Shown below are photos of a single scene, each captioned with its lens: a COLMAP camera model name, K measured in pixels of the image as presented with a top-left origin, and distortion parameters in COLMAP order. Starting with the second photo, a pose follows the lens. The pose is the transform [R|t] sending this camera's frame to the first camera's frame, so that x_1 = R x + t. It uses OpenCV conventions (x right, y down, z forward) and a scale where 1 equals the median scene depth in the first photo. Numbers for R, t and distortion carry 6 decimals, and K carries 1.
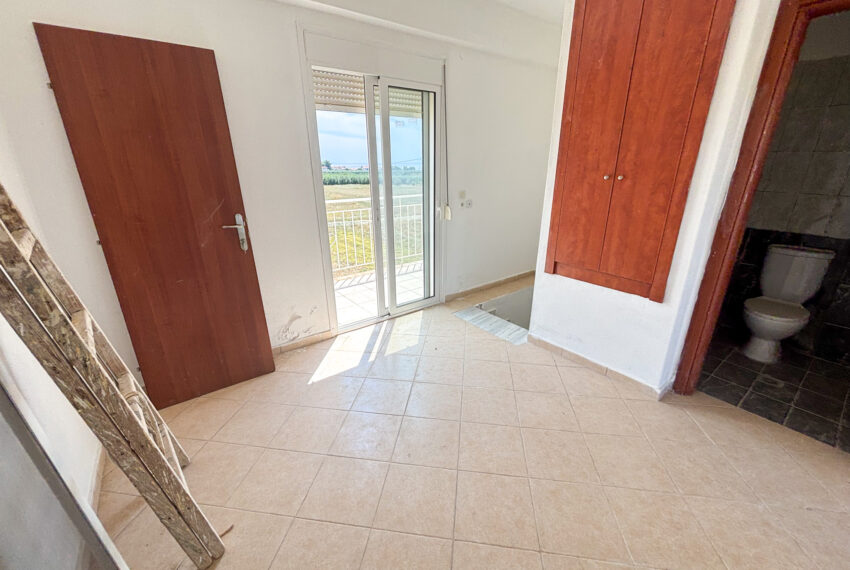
lens RADIAL K [[344.9, 0, 426.7], [0, 344.9, 282.9], [0, 0, 1]] dist [-0.003662, 0.002126]
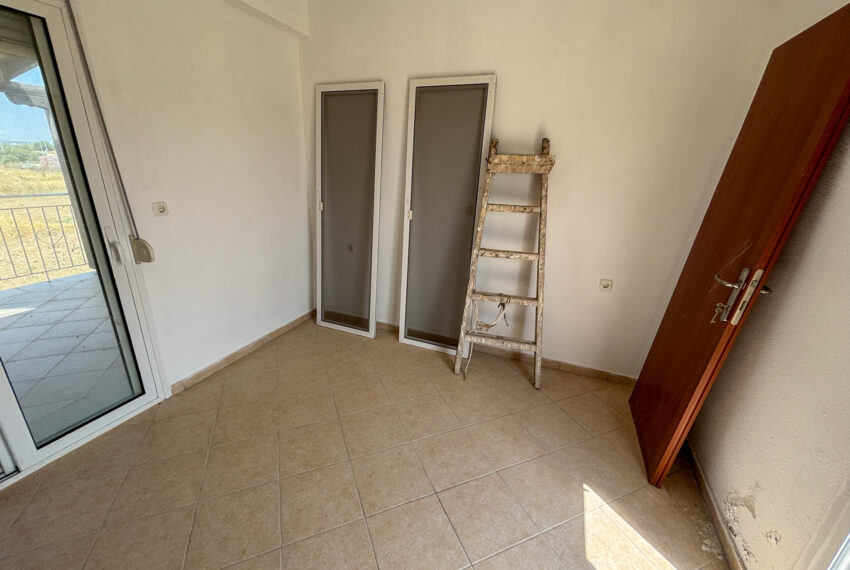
lens RADIAL K [[345.1, 0, 424.8], [0, 345.1, 284.0], [0, 0, 1]] dist [0.001395, -0.000201]
pose [[-0.859656, 0.138196, -0.491826, 0.316667], [-0.202491, 0.791692, 0.576387, -0.506531], [0.469029, 0.595085, -0.652599, 1.383646]]
